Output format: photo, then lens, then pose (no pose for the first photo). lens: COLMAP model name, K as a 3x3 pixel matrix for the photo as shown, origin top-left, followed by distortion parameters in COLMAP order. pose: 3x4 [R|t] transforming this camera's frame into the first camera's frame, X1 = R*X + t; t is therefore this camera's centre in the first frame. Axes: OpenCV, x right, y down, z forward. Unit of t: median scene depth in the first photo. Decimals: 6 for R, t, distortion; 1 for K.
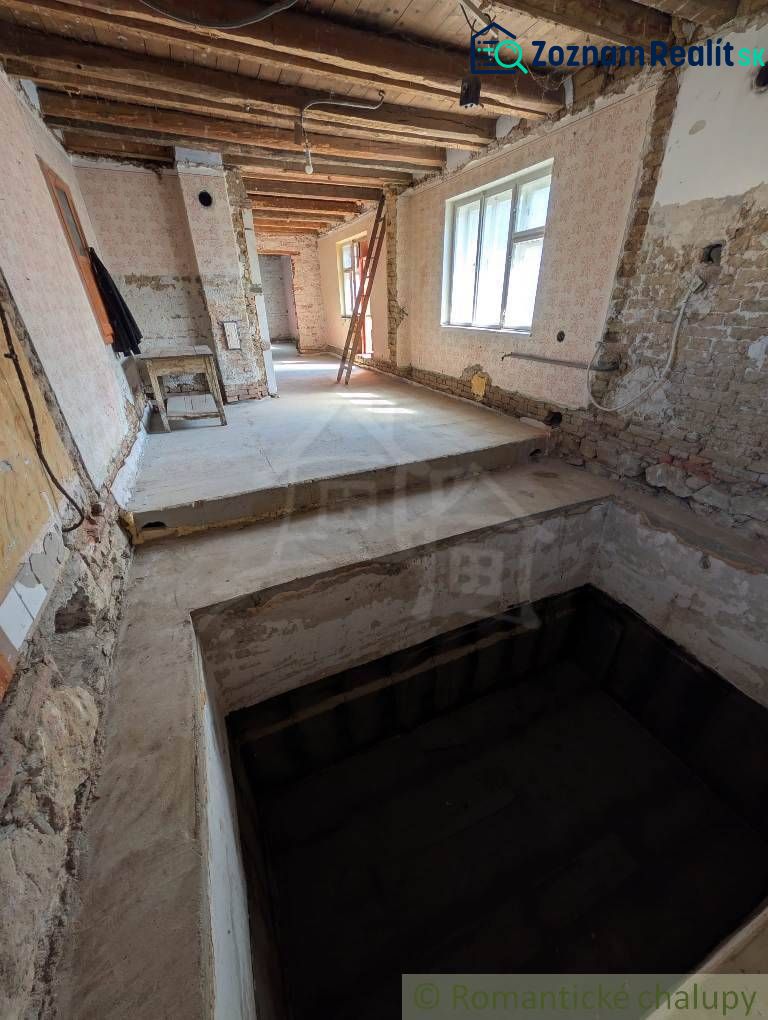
lens RADIAL K [[383.2, 0, 384.0], [0, 383.2, 510.0], [0, 0, 1]] dist [0.000499, 0.000113]
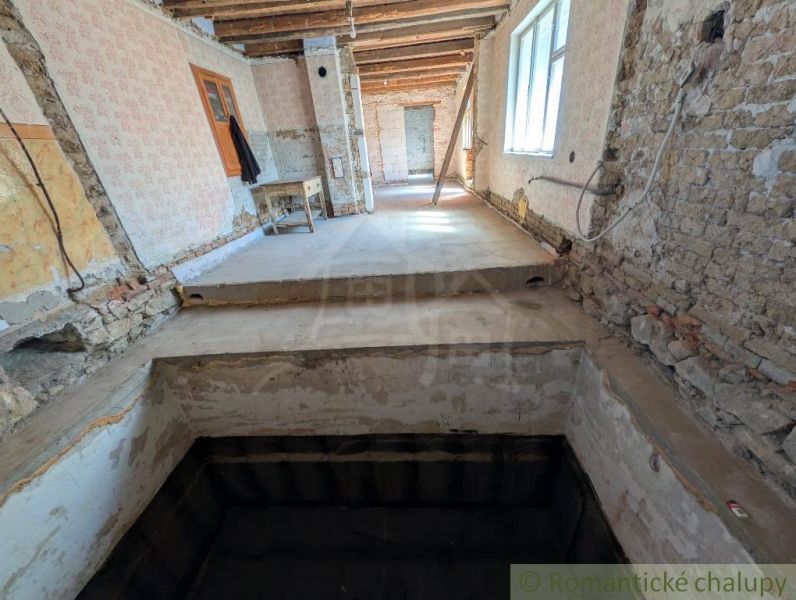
lens RADIAL K [[299.0, 0, 401.9], [0, 299.0, 295.3], [0, 0, 1]] dist [0.000499, 0.000113]
pose [[0.892604, 0.147702, -0.425960, 0.524965], [-0.156337, 0.987592, 0.014843, -0.090351], [0.422867, 0.053344, 0.904620, 0.242664]]
